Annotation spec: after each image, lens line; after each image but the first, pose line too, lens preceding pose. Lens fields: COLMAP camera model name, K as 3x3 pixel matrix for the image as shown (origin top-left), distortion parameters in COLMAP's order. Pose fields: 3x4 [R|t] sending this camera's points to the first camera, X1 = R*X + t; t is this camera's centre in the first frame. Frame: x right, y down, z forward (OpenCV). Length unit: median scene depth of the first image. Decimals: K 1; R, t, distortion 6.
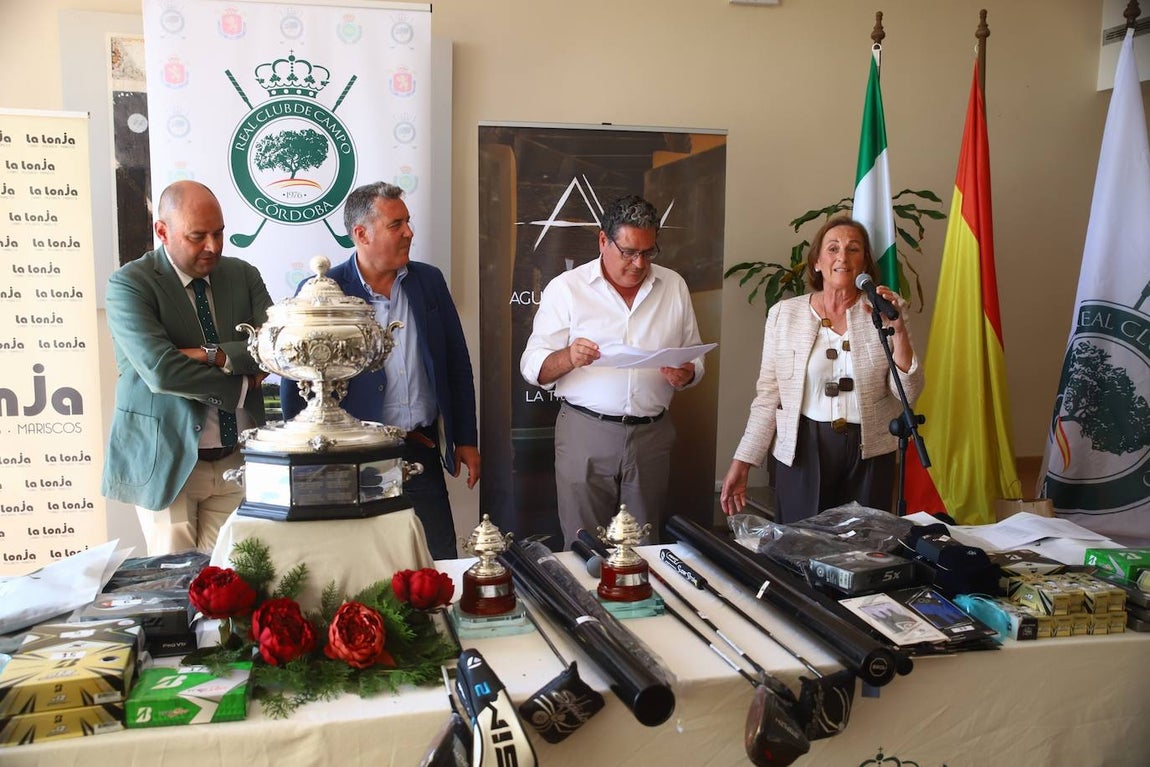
lens RADIAL K [[963.3, 0, 575.0], [0, 963.3, 383.5], [0, 0, 1]] dist [-0.048066, 0.065697]
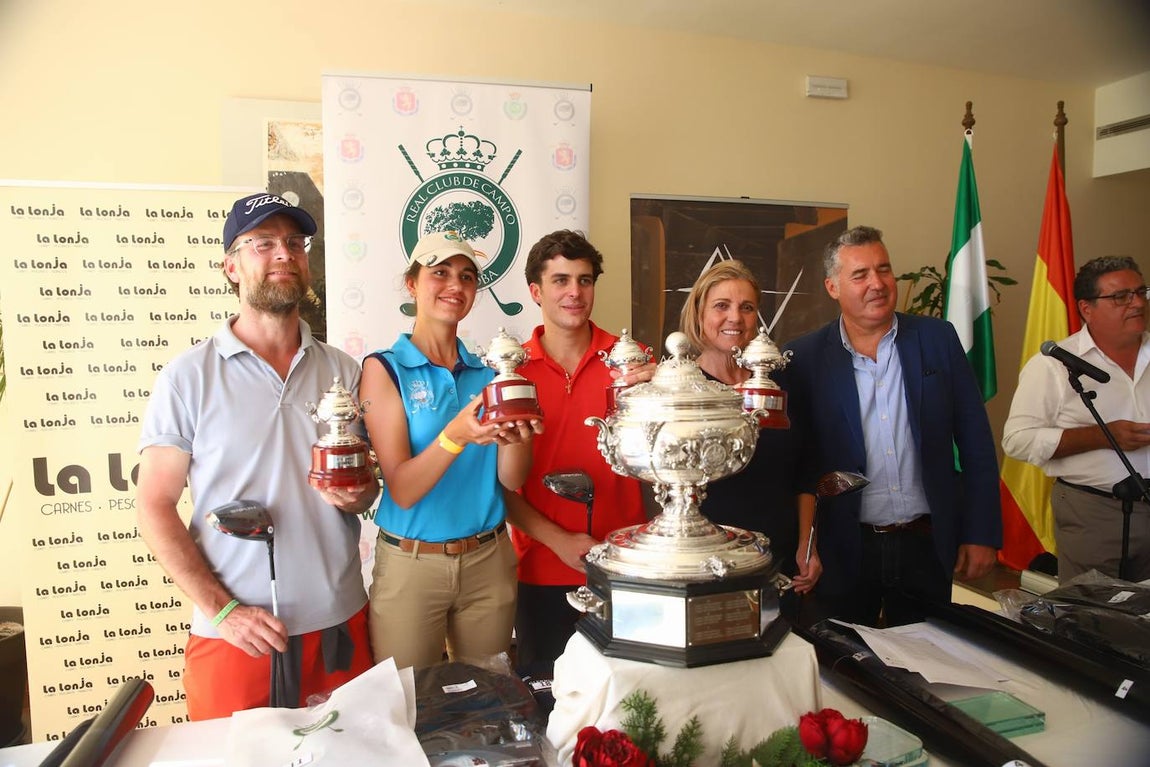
lens RADIAL K [[777.7, 0, 590.1], [0, 777.7, 390.7], [0, 0, 1]] dist [-0.102683, 0.047207]
pose [[0.998857, -0.015162, 0.045327, -0.199154], [0.016697, 0.999293, -0.033684, -0.032707], [-0.044785, 0.034403, 0.998404, 0.177460]]
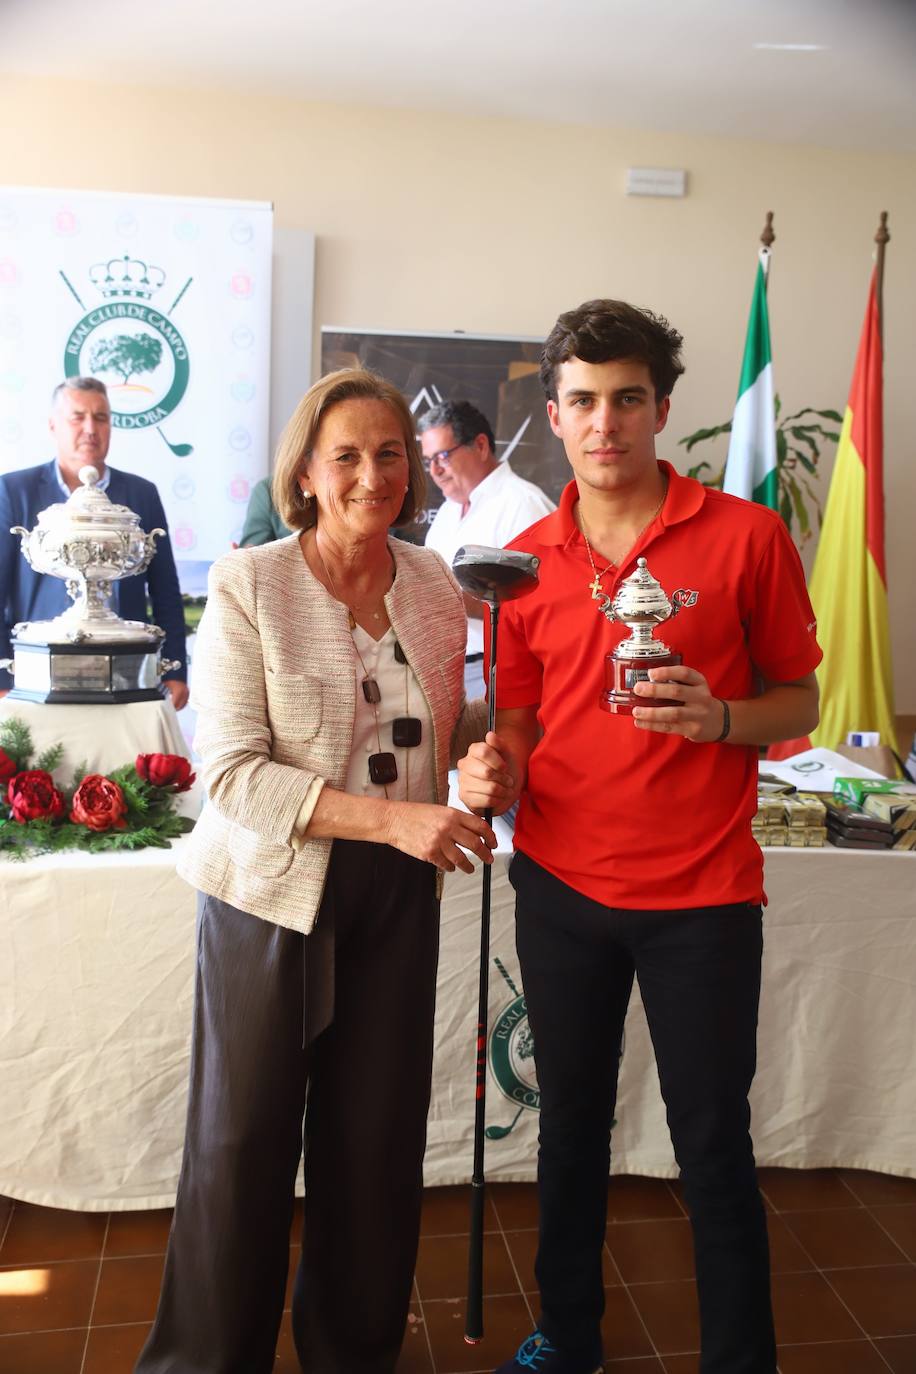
lens RADIAL K [[1151.0, 0, 458.0], [0, 1151.0, 687.0], [0, 0, 1]] dist [-0.048066, 0.065697]
pose [[0.996752, 0.041119, -0.069237, 0.135885], [-0.037252, 0.997721, 0.056252, 0.015151], [0.071392, -0.053490, 0.996013, -0.149842]]
